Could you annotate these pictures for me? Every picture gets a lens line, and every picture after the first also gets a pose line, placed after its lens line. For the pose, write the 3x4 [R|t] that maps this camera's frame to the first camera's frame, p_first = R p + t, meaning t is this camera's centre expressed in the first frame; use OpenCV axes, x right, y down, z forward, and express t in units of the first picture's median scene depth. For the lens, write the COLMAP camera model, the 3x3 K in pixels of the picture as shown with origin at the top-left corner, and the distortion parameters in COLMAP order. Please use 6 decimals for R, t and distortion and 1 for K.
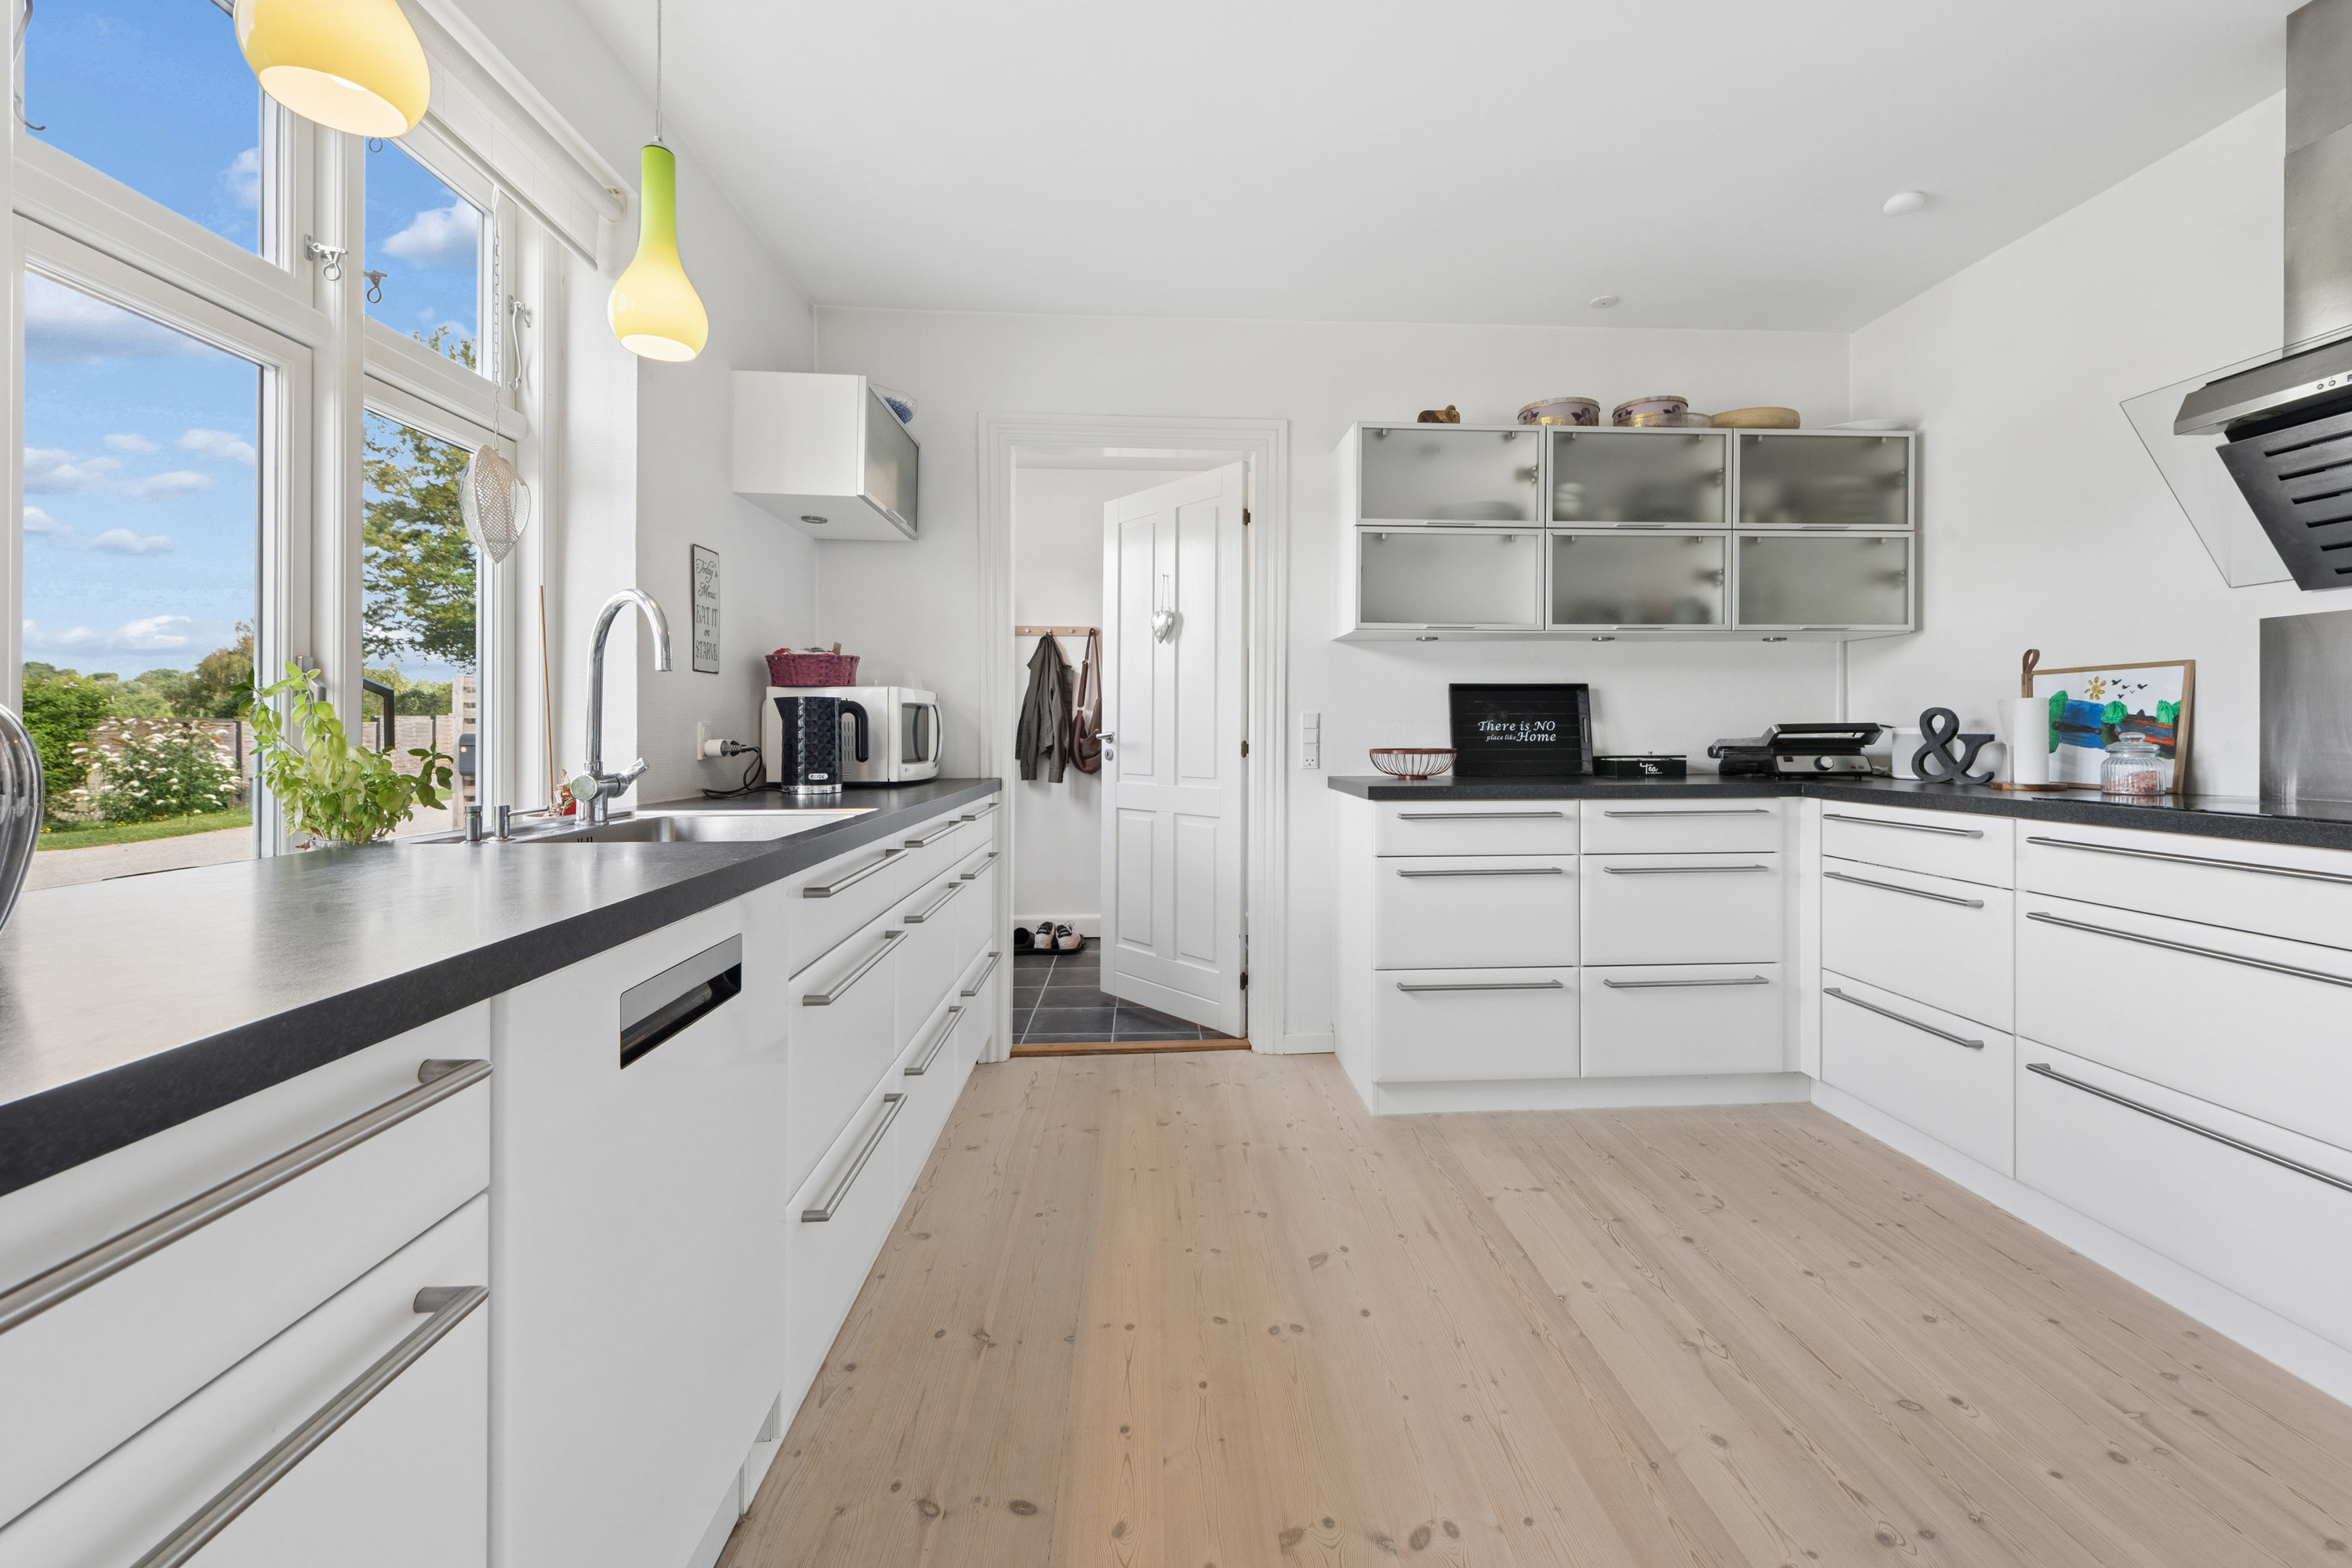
lens RADIAL K [[940.0, 0, 1202.8], [0, 940.0, 726.8], [0, 0, 1]] dist [0.005627, -0.002589]
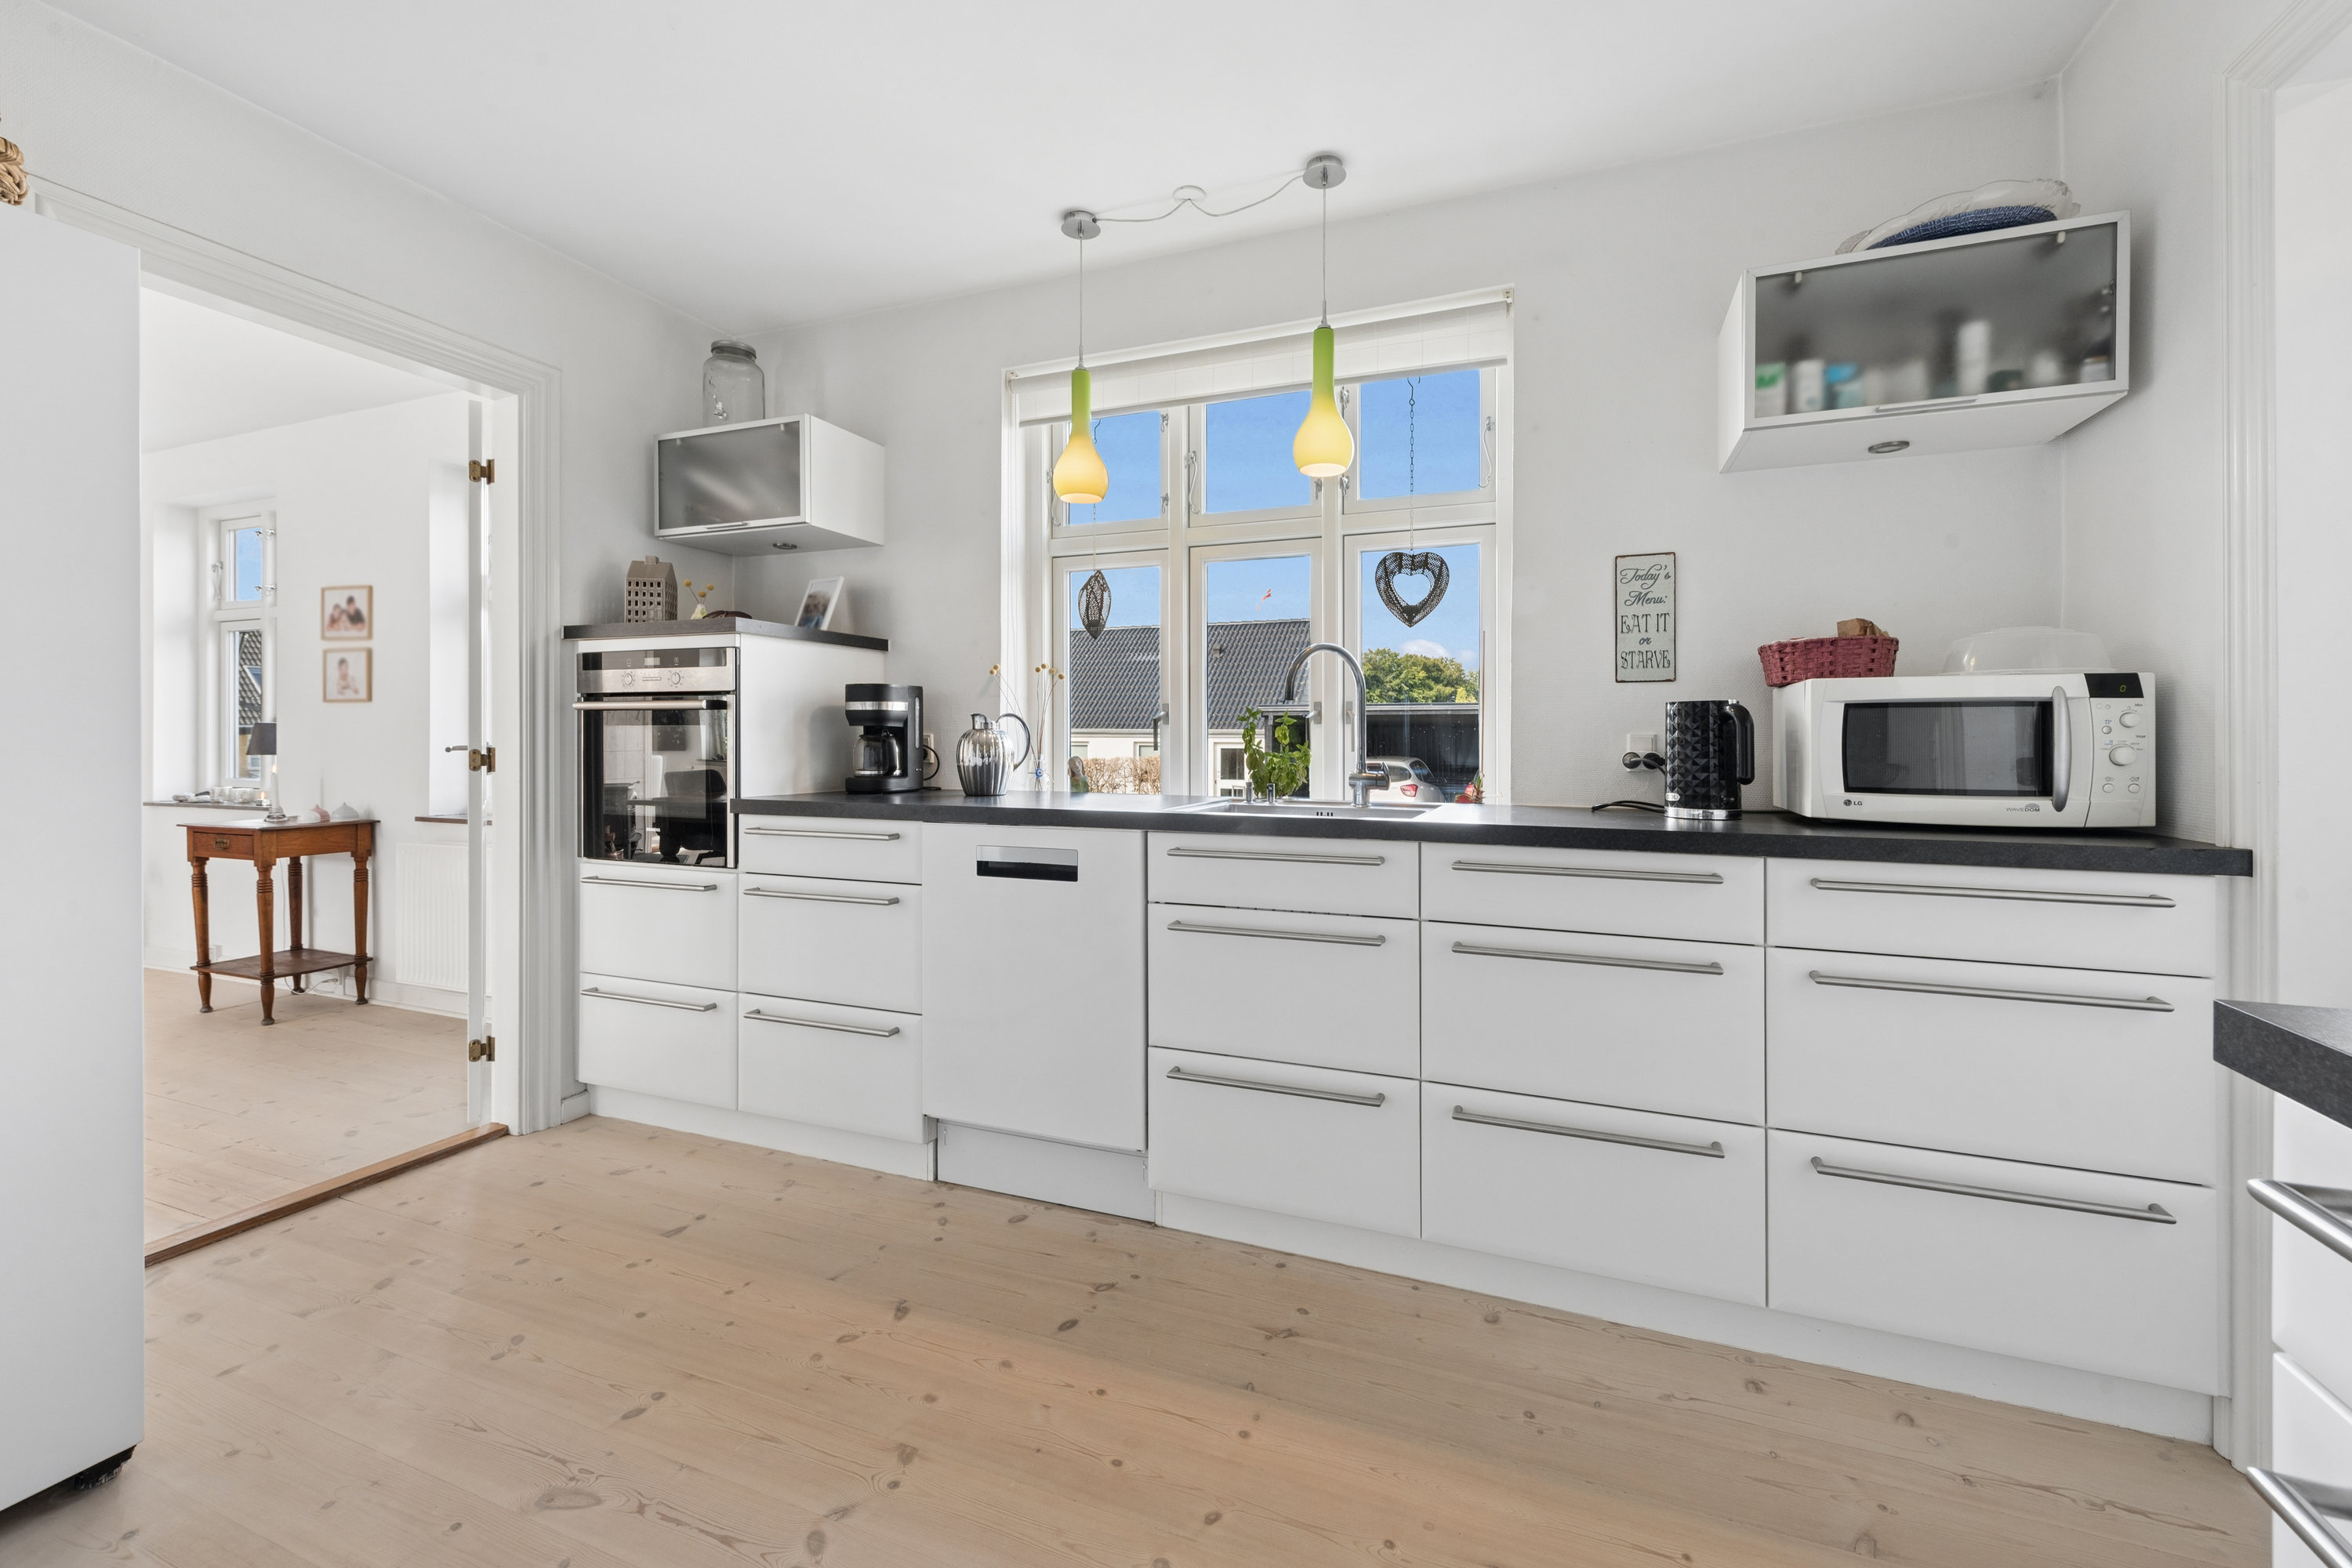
lens RADIAL K [[940.0, 0, 1215.6], [0, 940.0, 736.9], [0, 0, 1]] dist [0.005627, -0.002589]
pose [[-0.403641, -0.000935, -0.914917, 0.533624], [0.000920, 0.999999, -0.001428, -0.000413], [0.914917, -0.001418, -0.403640, 0.977618]]
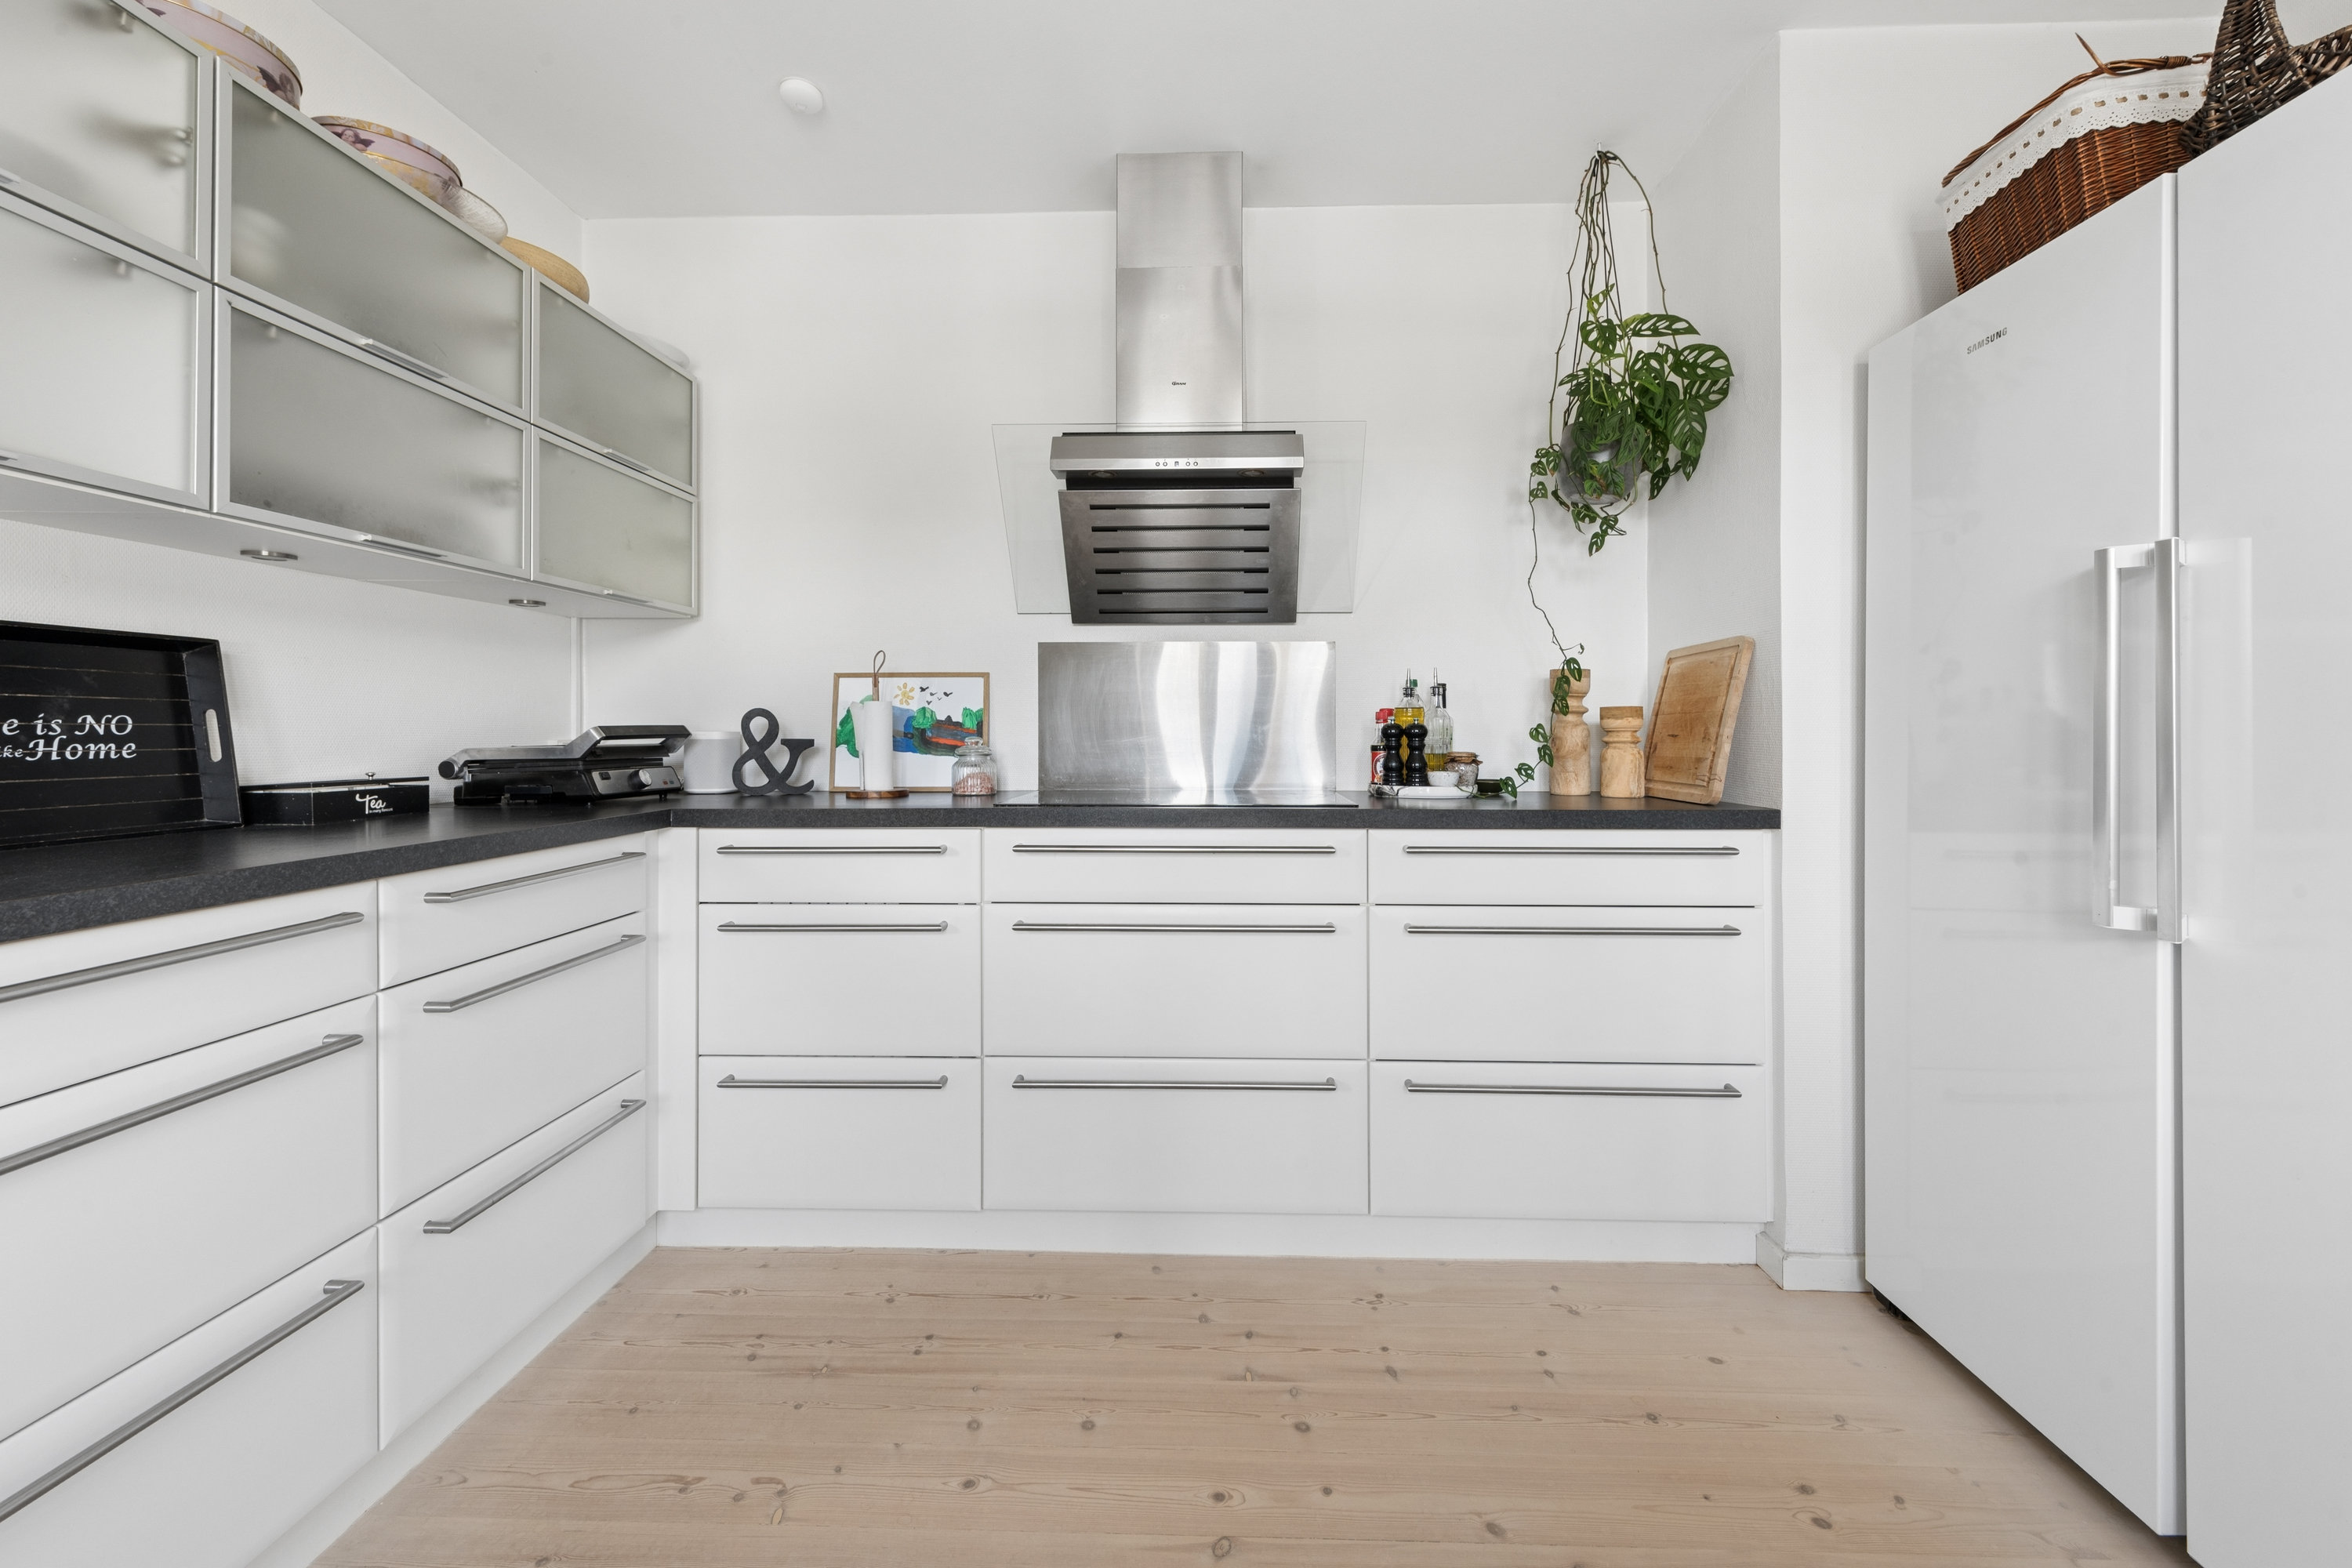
lens RADIAL K [[940.0, 0, 1197.9], [0, 940.0, 734.2], [0, 0, 1]] dist [0.005627, -0.002589]
pose [[0.087702, 0.000451, 0.996147, -0.051570], [-0.003656, 0.999993, -0.000131, 0.002146], [-0.996140, -0.003631, 0.087703, 0.616977]]
